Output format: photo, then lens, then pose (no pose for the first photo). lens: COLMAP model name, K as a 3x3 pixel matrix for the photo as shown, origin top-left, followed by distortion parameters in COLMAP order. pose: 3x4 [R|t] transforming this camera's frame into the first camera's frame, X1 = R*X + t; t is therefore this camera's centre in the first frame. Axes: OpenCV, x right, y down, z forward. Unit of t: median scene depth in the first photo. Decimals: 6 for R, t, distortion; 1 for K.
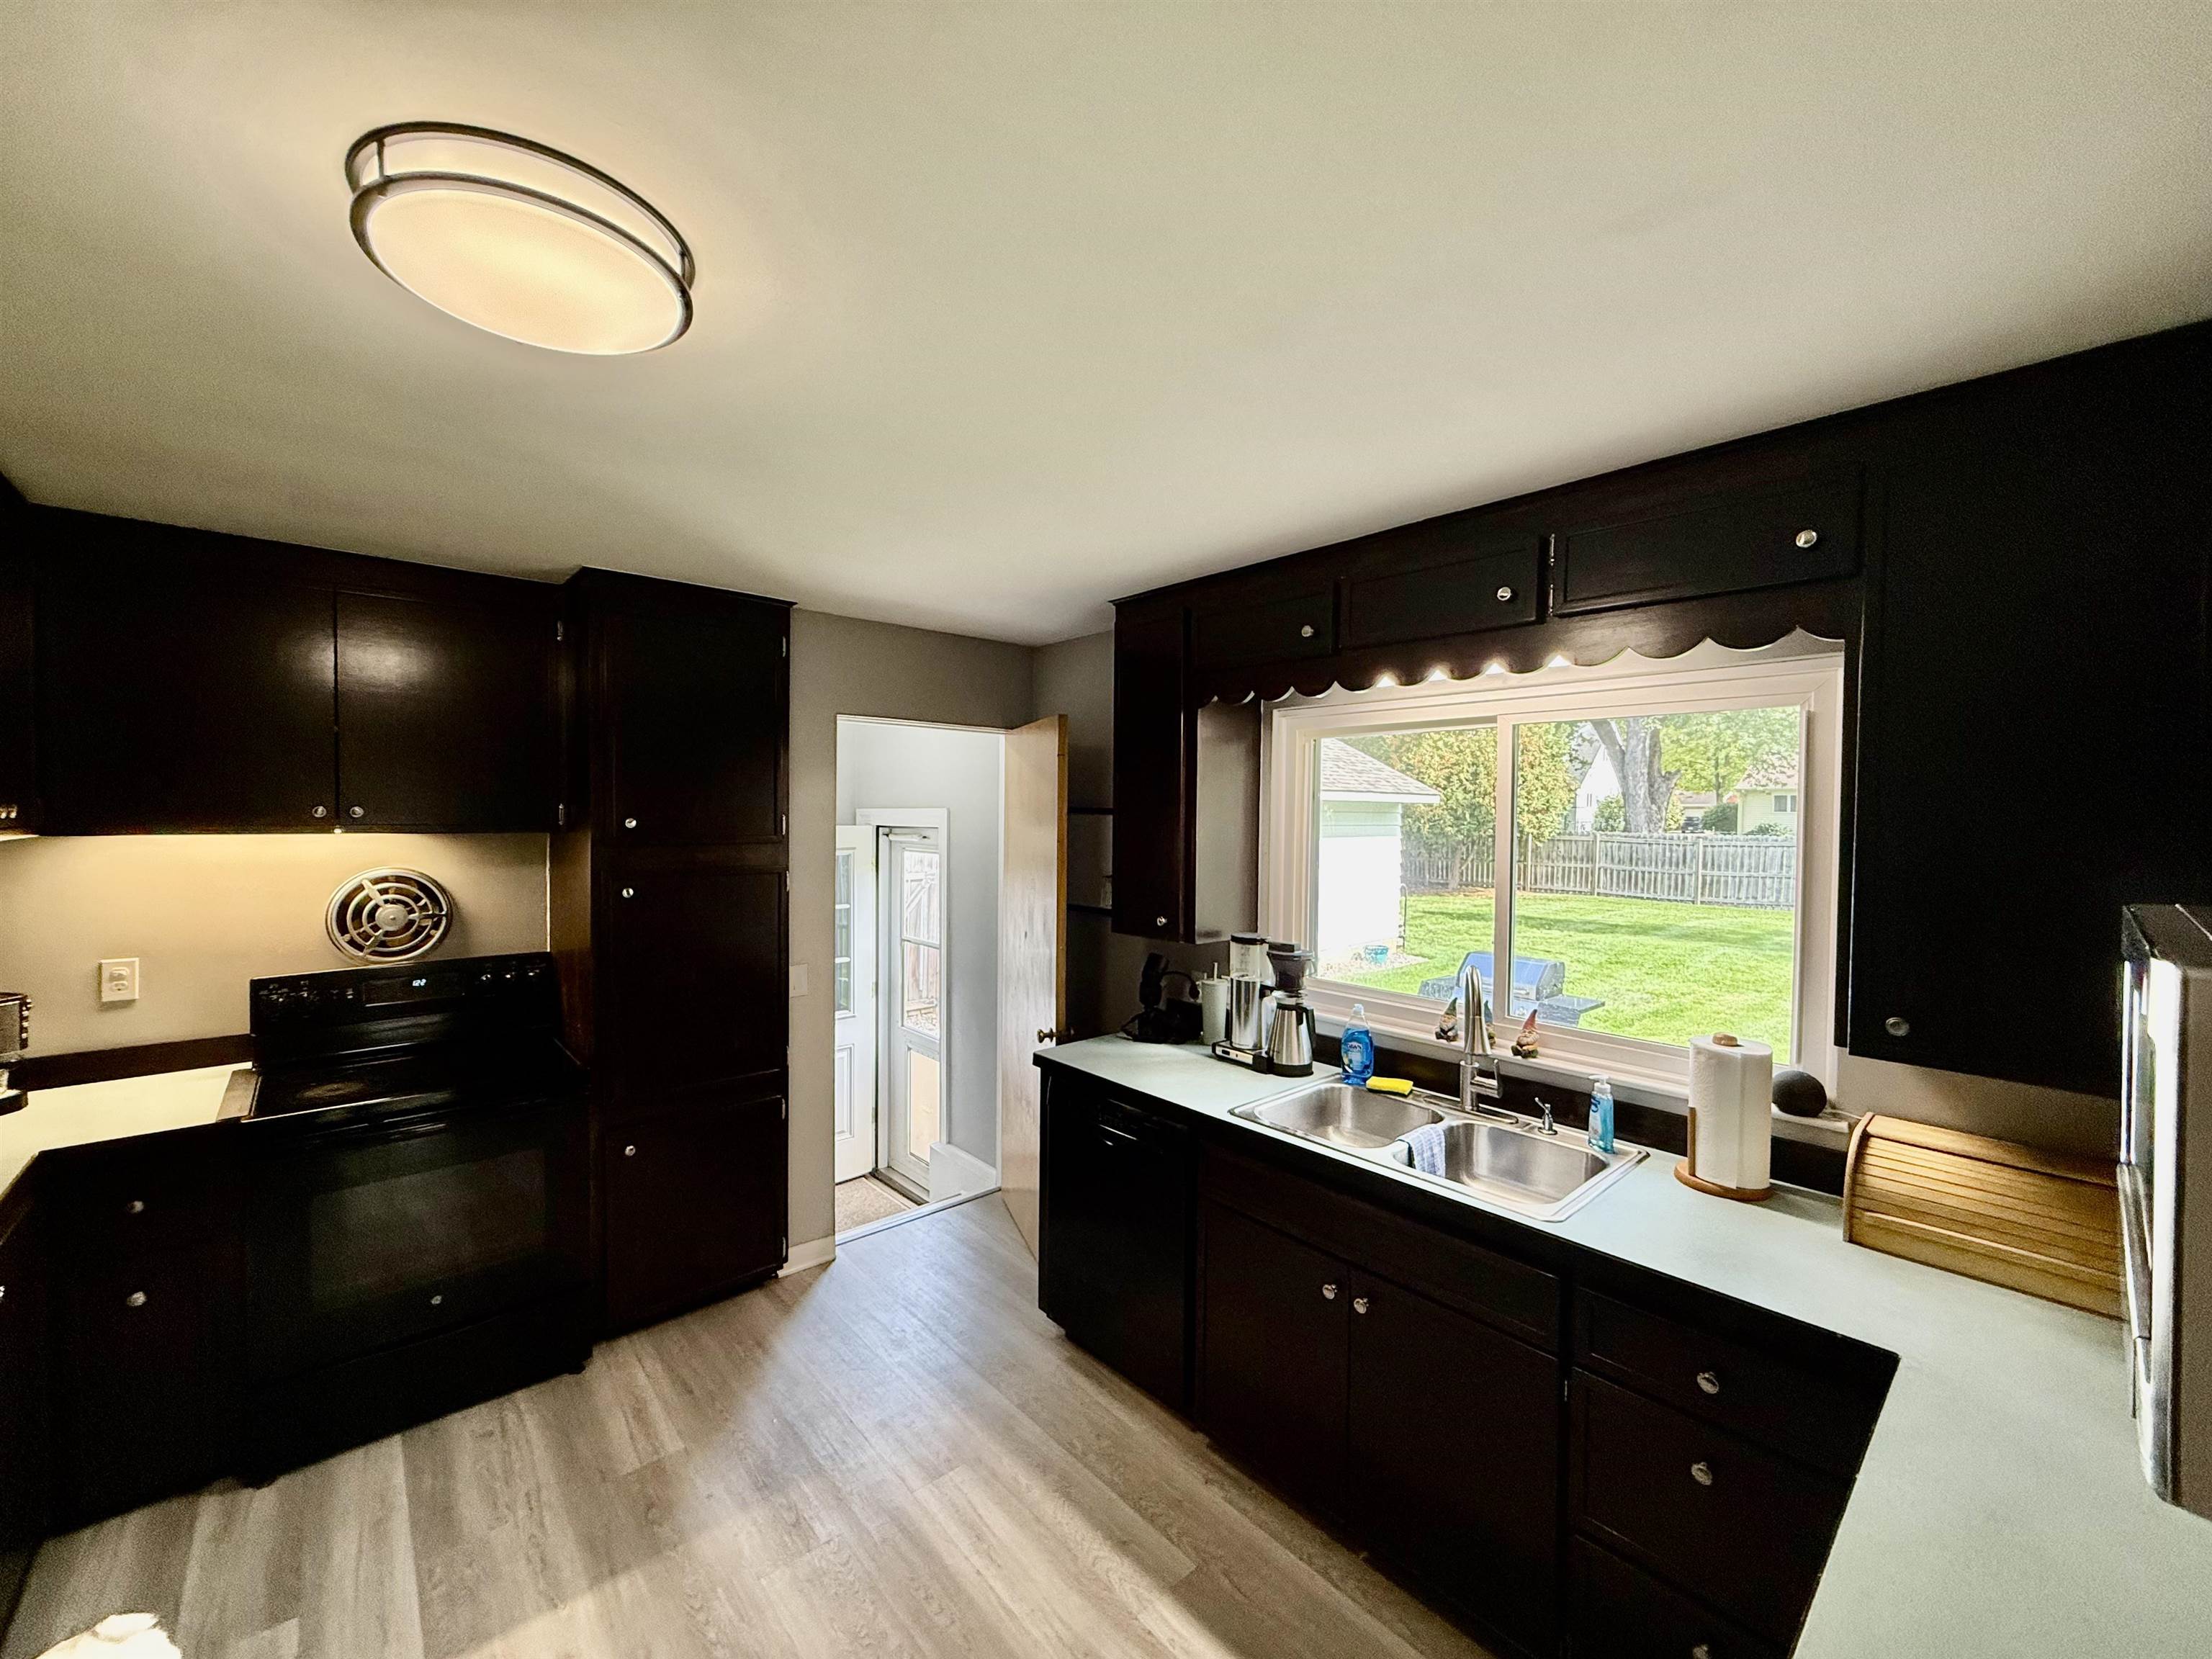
lens RADIAL K [[875.1, 0, 1106.0], [0, 875.1, 829.5], [0, 0, 1]] dist [-0.008525, 0.000004]
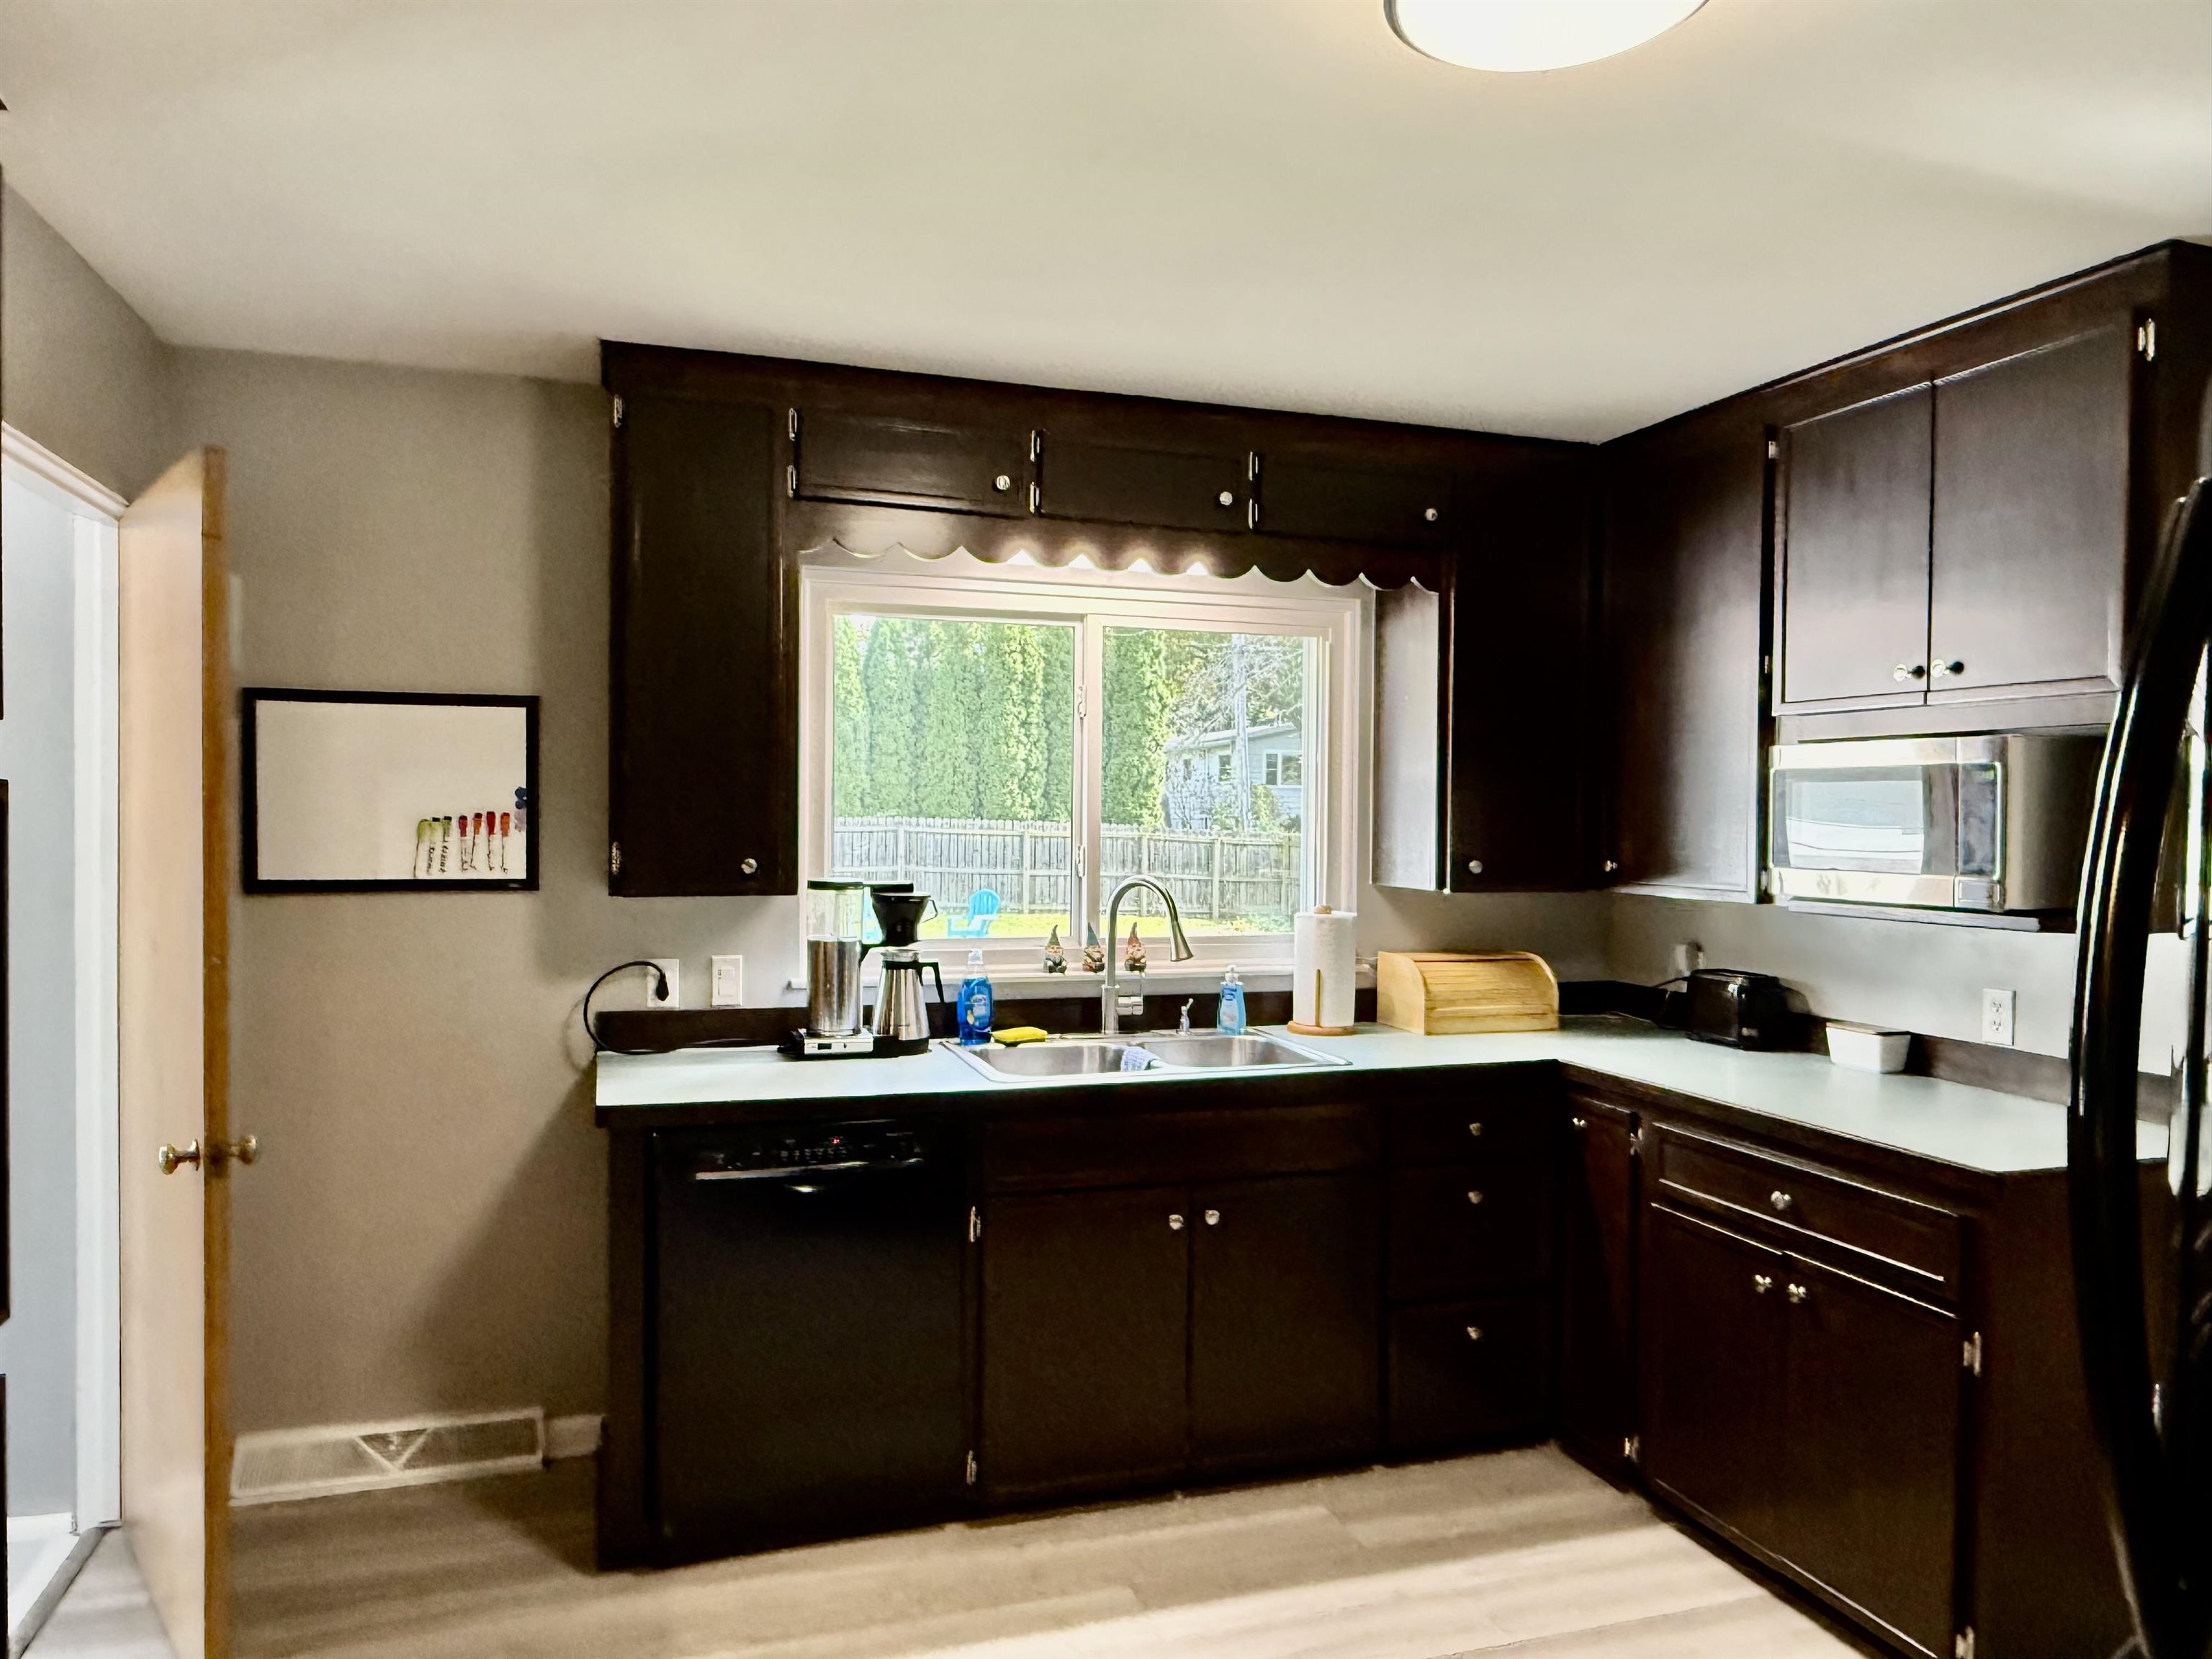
lens RADIAL K [[1520.6, 0, 1106.0], [0, 1520.6, 829.5], [0, 0, 1]] dist [0.000335, 0.000185]
pose [[0.388013, -0.021209, 0.921410, -0.971337], [0.011195, 0.999770, 0.018299, 0.066207], [-0.921586, 0.003215, 0.388161, 0.345472]]
